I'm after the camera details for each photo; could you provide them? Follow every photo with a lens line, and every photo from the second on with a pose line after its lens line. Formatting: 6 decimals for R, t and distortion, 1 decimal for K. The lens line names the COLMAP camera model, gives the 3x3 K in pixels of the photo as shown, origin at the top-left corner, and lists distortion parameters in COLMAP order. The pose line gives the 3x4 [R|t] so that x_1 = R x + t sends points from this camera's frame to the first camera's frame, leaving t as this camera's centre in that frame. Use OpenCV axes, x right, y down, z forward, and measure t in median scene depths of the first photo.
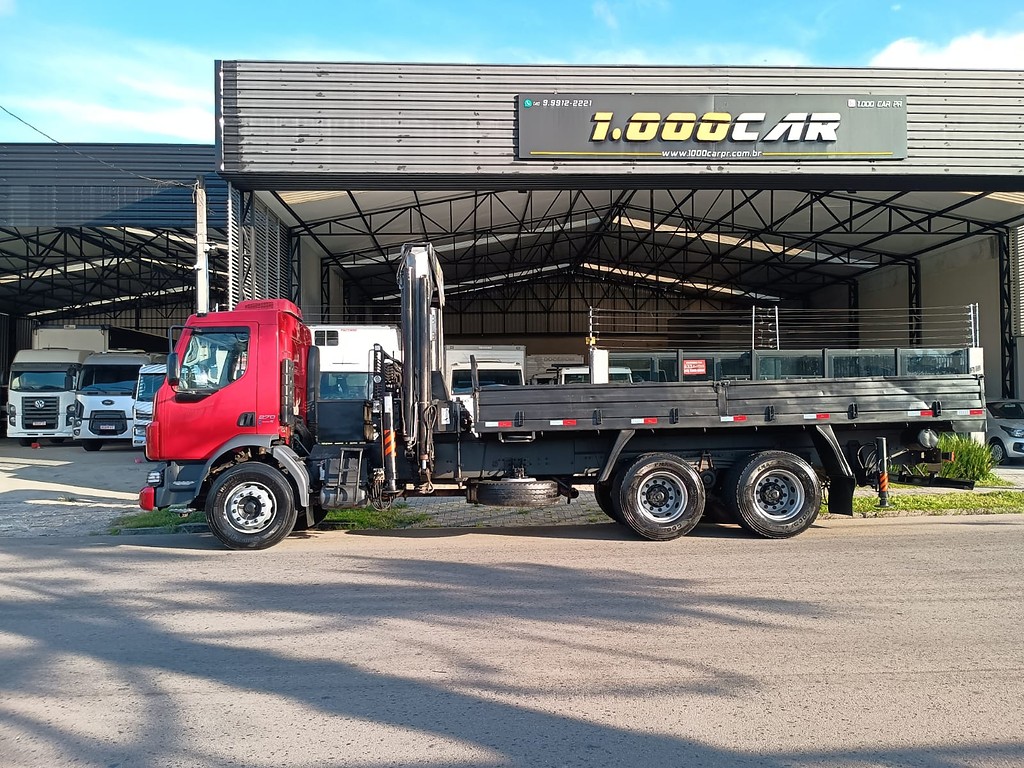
lens RADIAL K [[840.9, 0, 512.0], [0, 840.9, 384.0], [0, 0, 1]] dist [0.126004, -0.190836]
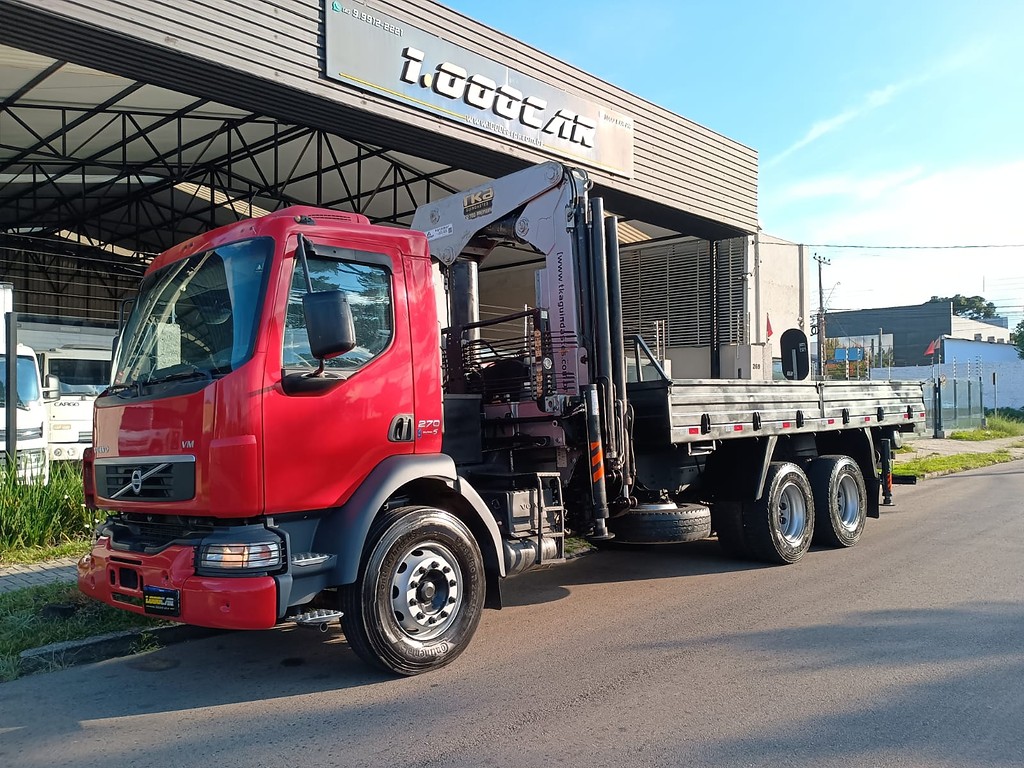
lens RADIAL K [[840.9, 0, 512.0], [0, 840.9, 384.0], [0, 0, 1]] dist [0.126004, -0.190836]
pose [[0.738489, 0.025987, 0.673764, -0.385554], [-0.020549, 0.999660, -0.016033, 0.013567], [-0.673952, -0.002005, 0.738773, 0.347277]]
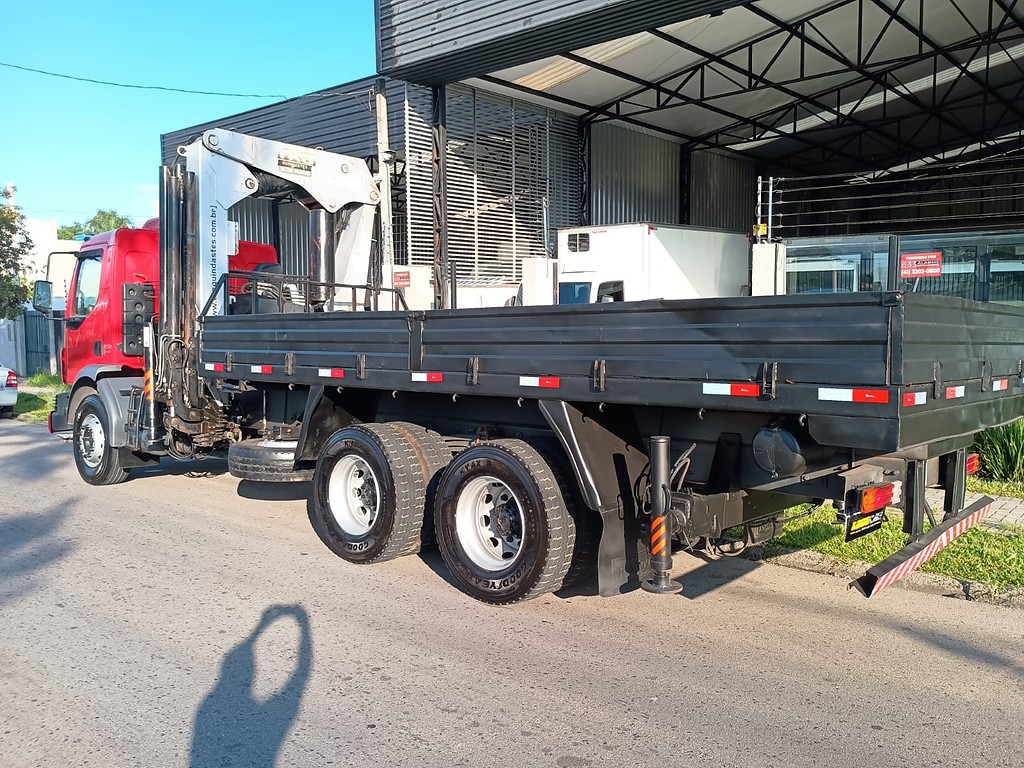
lens RADIAL K [[840.9, 0, 512.0], [0, 840.9, 384.0], [0, 0, 1]] dist [0.126004, -0.190836]
pose [[0.724112, 0.063159, -0.686784, 0.425313], [0.019433, 0.993534, 0.111859, -0.010133], [0.689409, -0.094345, 0.718203, 0.391762]]
